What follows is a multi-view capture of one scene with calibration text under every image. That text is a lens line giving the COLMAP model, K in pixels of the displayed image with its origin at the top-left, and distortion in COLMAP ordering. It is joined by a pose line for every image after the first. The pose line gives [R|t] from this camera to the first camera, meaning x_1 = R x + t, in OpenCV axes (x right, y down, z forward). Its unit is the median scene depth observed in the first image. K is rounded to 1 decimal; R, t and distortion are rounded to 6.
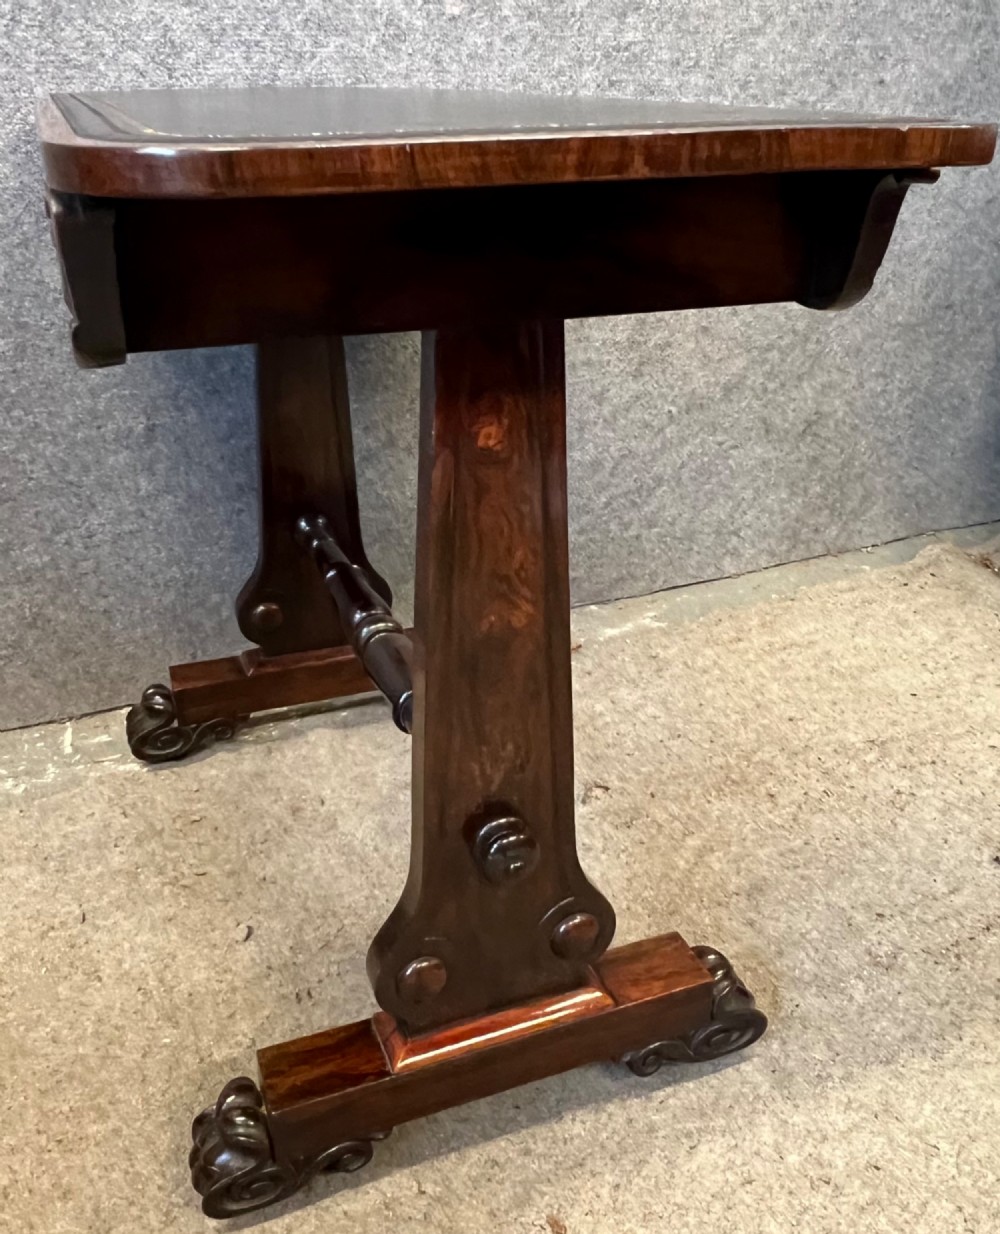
lens RADIAL K [[1119.0, 0, 482.6], [0, 1119.0, 552.7], [0, 0, 1]] dist [0.002282, 0.000000]
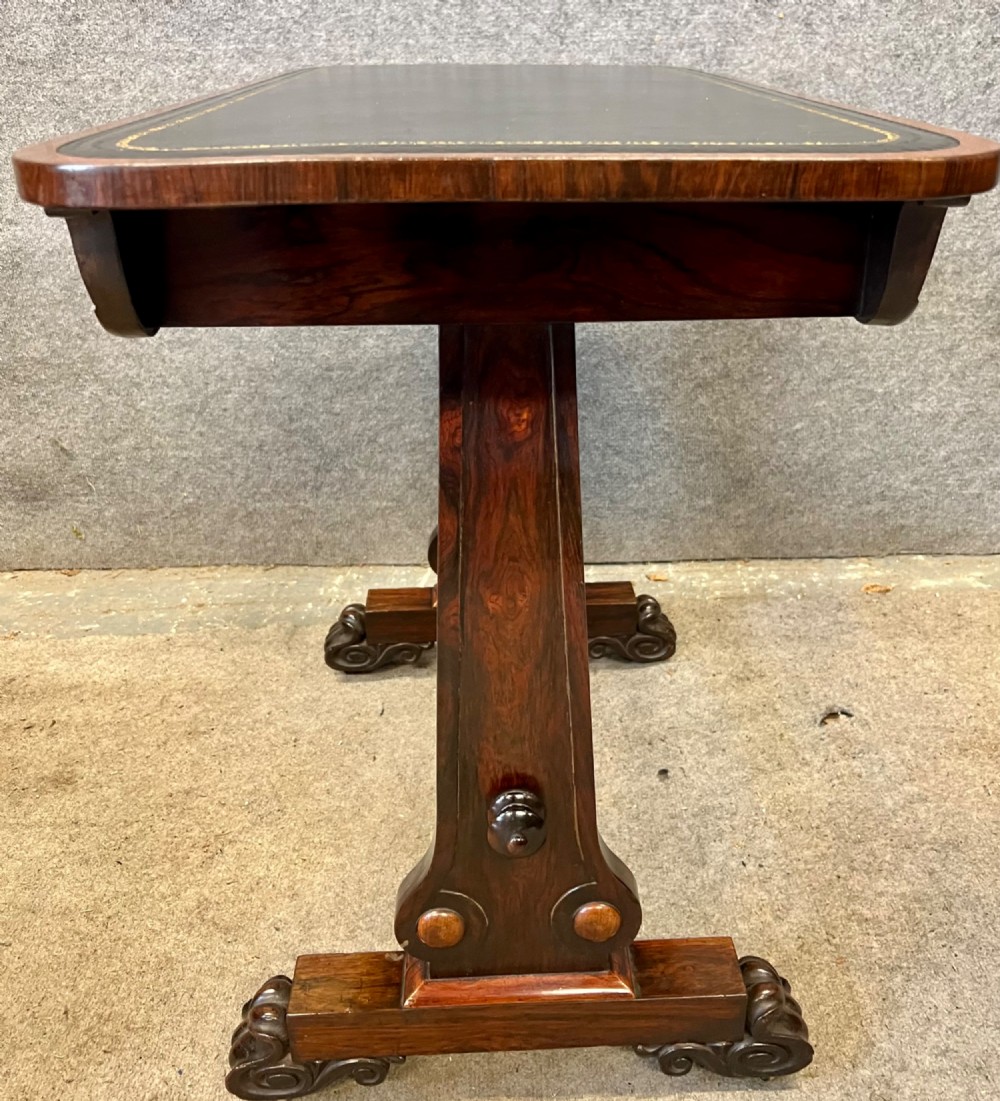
lens RADIAL K [[1073.4, 0, 525.2], [0, 1073.4, 497.2], [0, 0, 1]] dist [0.013786, 0.000000]
pose [[0.906561, 0.158055, -0.391364, 0.190537], [-0.147407, 0.987414, 0.057318, -0.010647], [0.395498, 0.005728, 0.918449, -0.051896]]
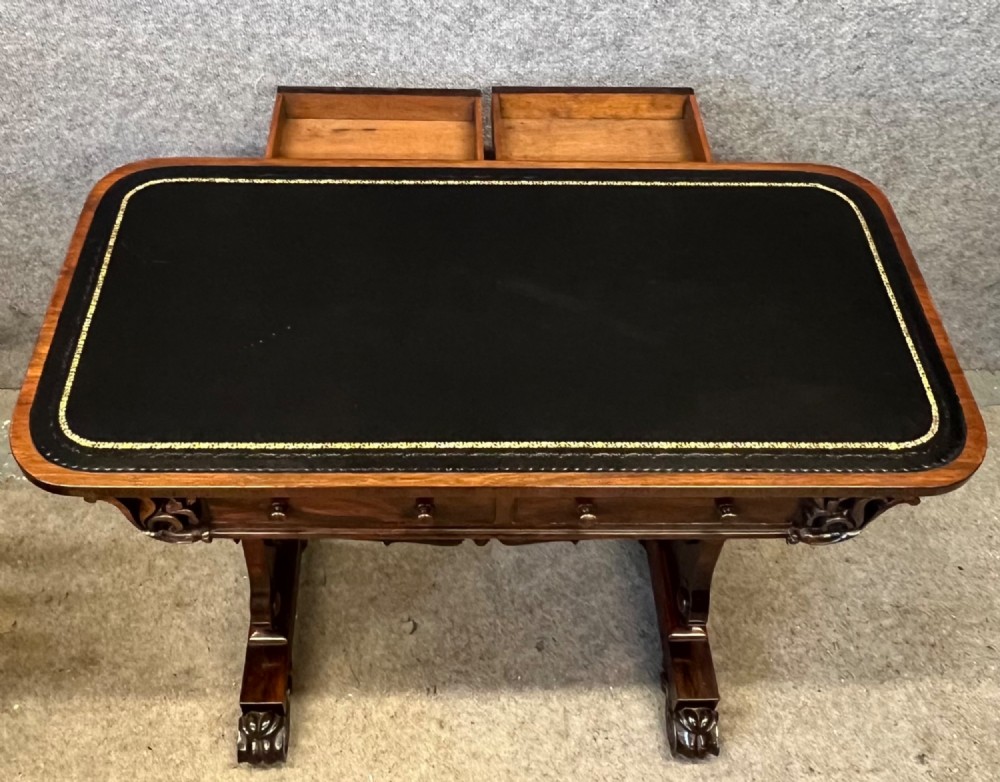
lens RADIAL K [[1031.2, 0, 469.0], [0, 1031.2, 292.1], [0, 0, 1]] dist [0.004656, 0.000000]
pose [[0.928652, 0.282747, -0.240124, 0.070596], [-0.165422, 0.895043, 0.414167, -0.588541], [0.332026, -0.344895, 0.877956, -0.098560]]
